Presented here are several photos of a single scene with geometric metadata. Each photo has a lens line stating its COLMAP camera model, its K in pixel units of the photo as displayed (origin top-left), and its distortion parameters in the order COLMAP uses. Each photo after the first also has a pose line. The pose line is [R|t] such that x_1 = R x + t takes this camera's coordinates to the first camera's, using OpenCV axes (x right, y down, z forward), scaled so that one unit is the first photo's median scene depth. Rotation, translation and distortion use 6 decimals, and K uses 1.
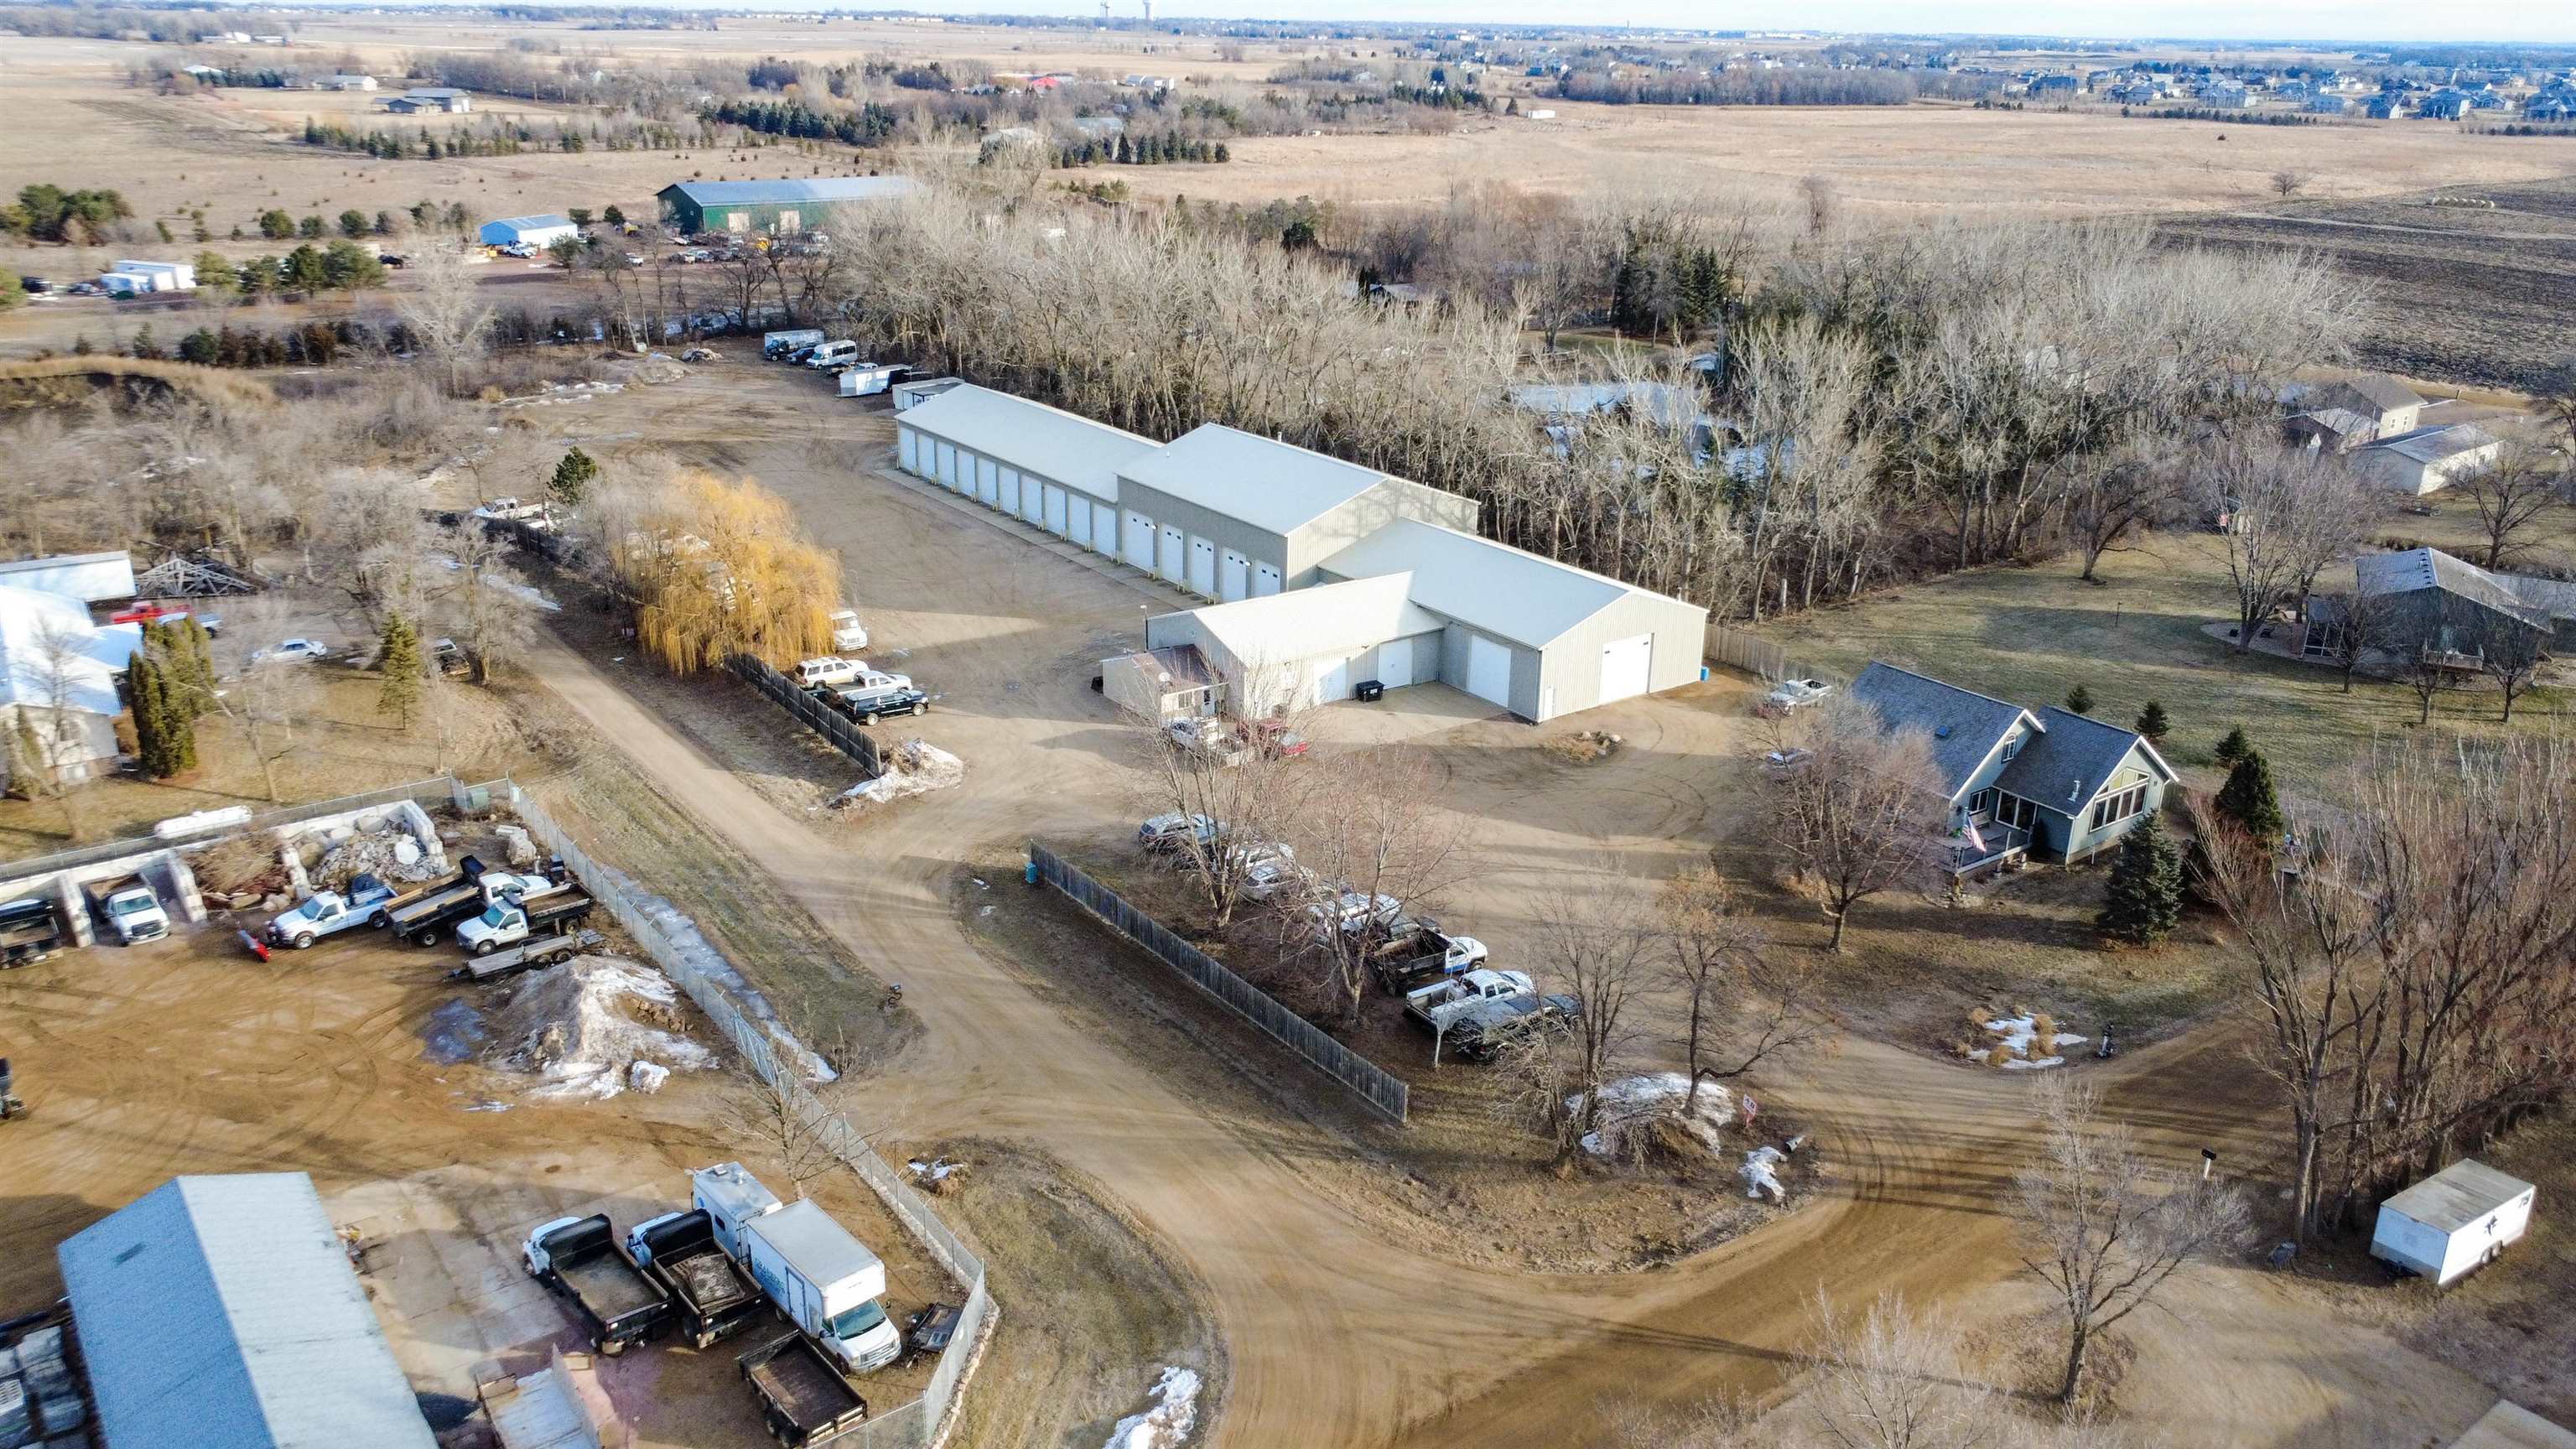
lens RADIAL K [[1912.9, 0, 1288.0], [0, 1912.9, 724.5], [0, 0, 1]] dist [0.001000, -0.000542]
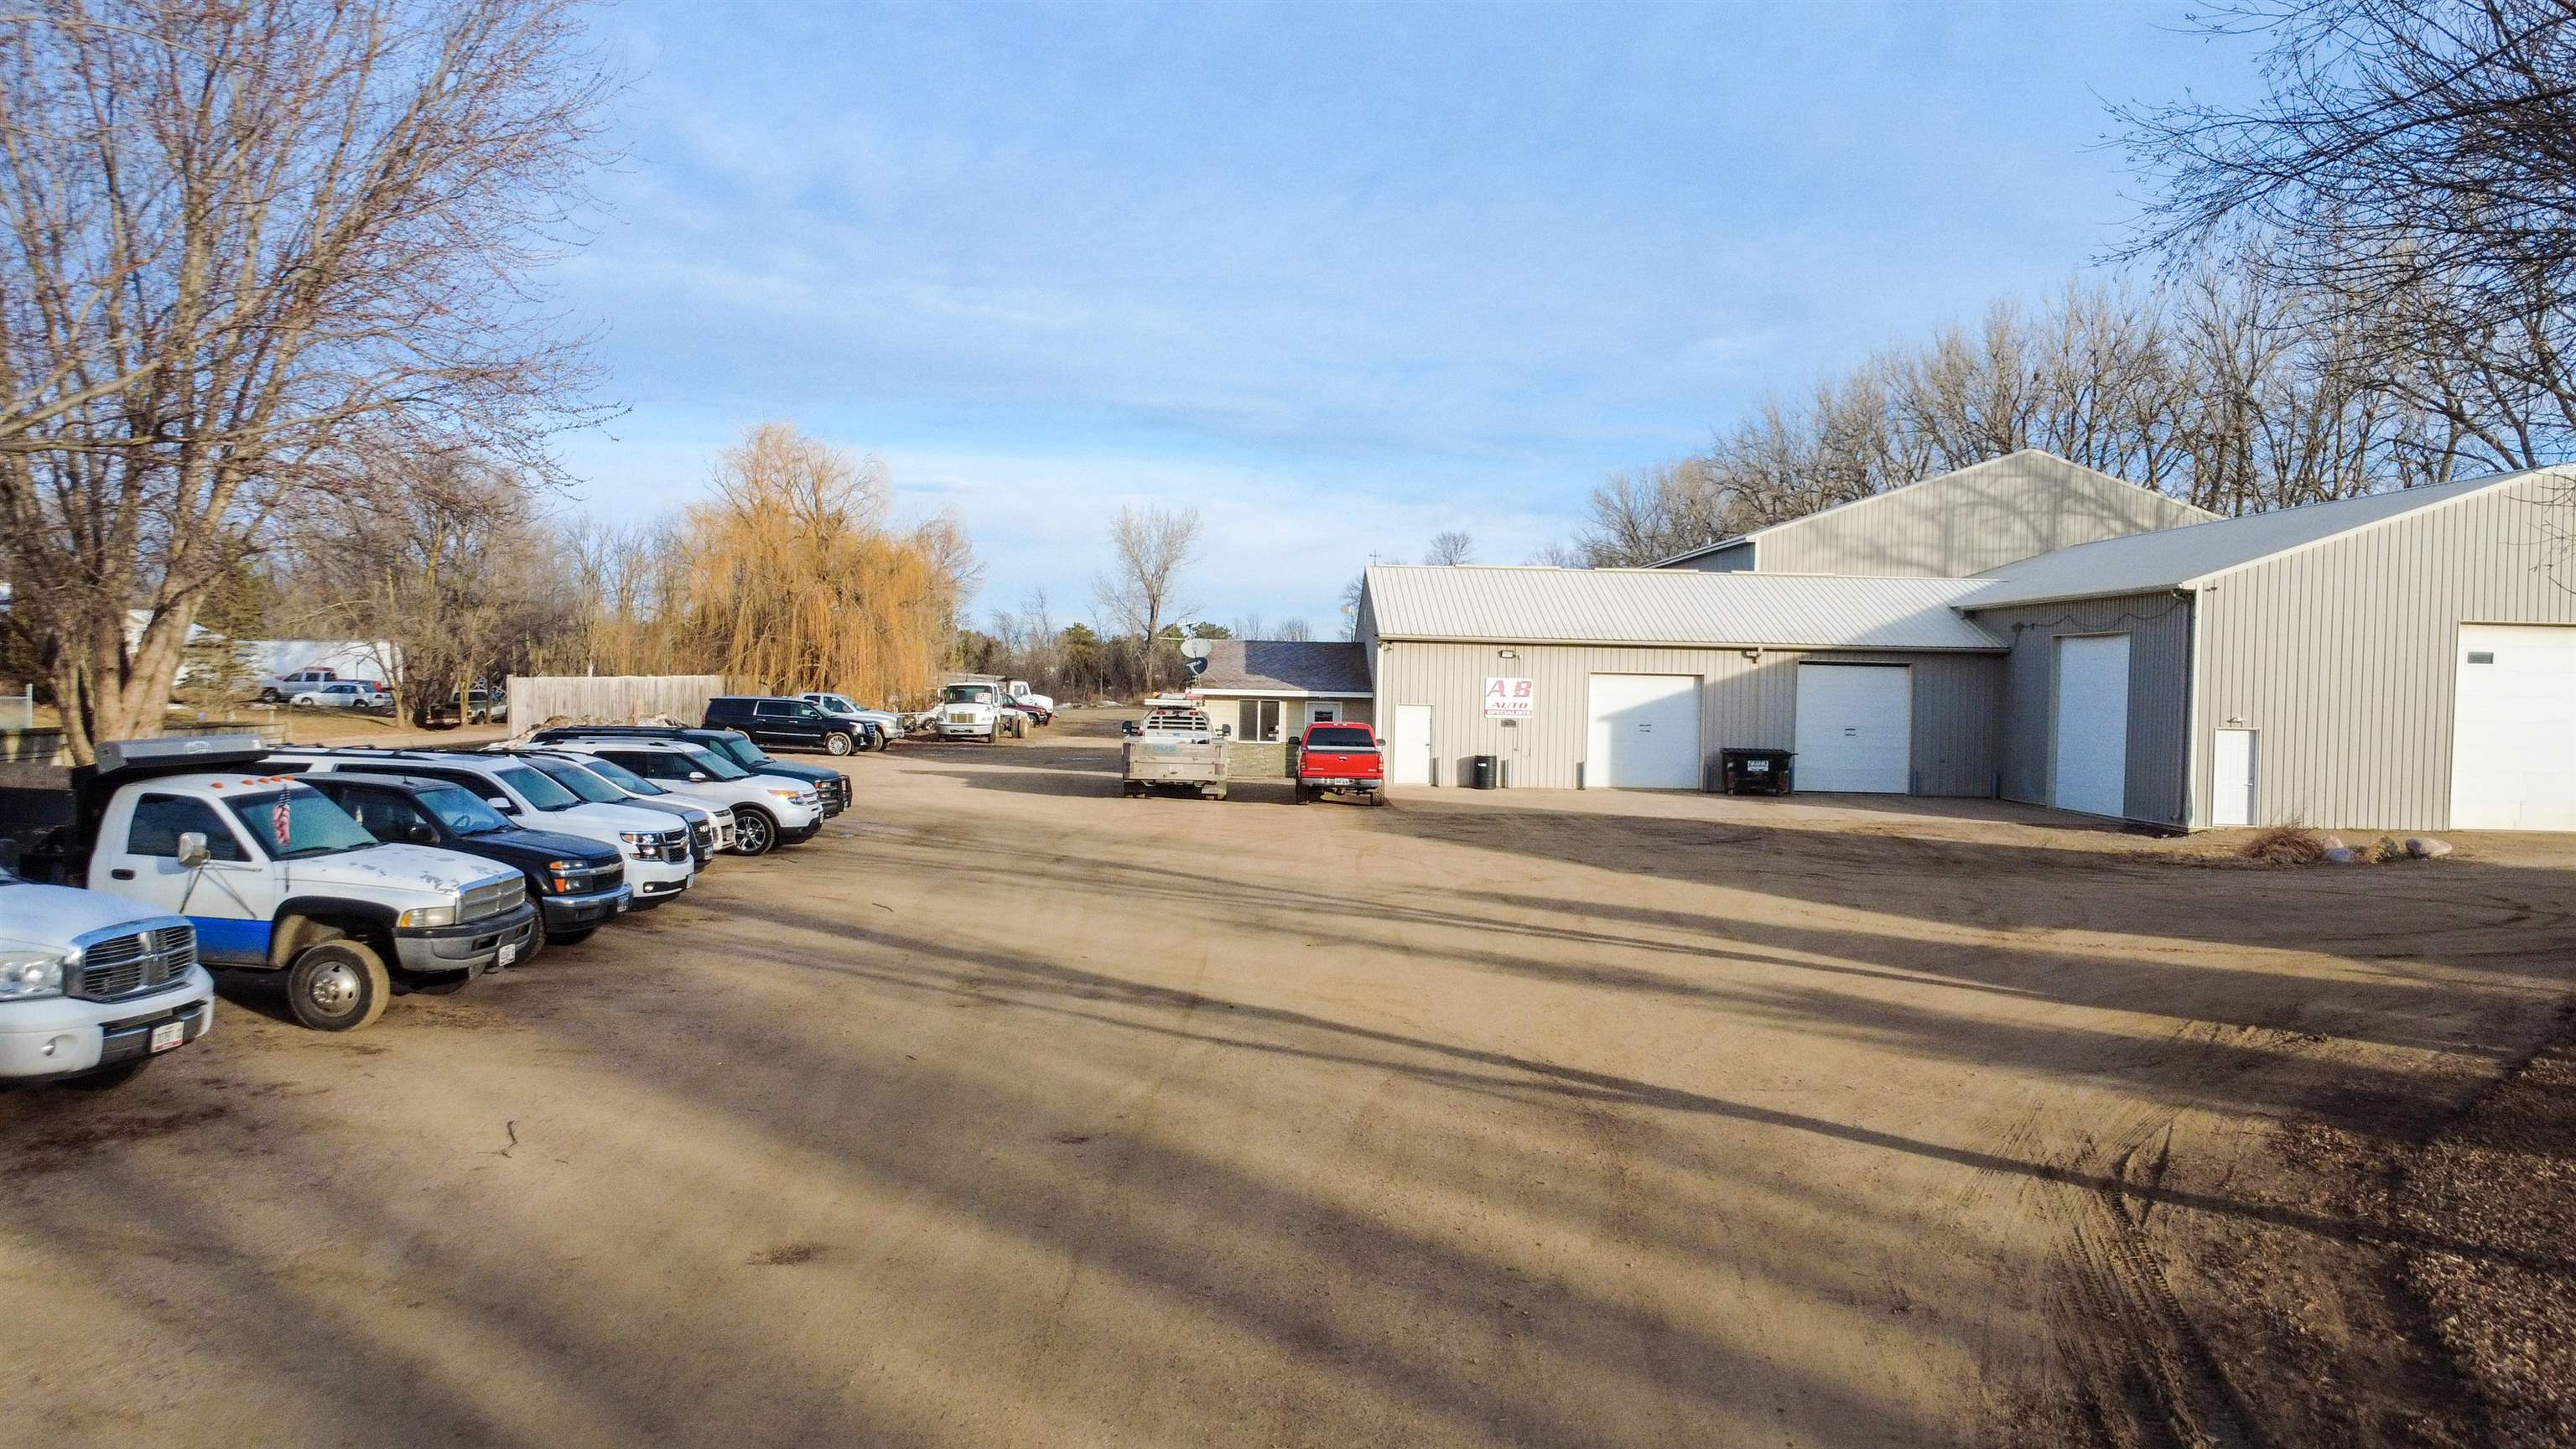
lens RADIAL K [[1912.9, 0, 1288.0], [0, 1912.9, 724.5], [0, 0, 1]] dist [0.001000, -0.000542]
pose [[0.802371, 0.010056, -0.596741, 0.137772], [-0.218369, 0.935475, -0.277852, 0.070448], [0.555442, 0.353251, 0.752794, 0.467102]]
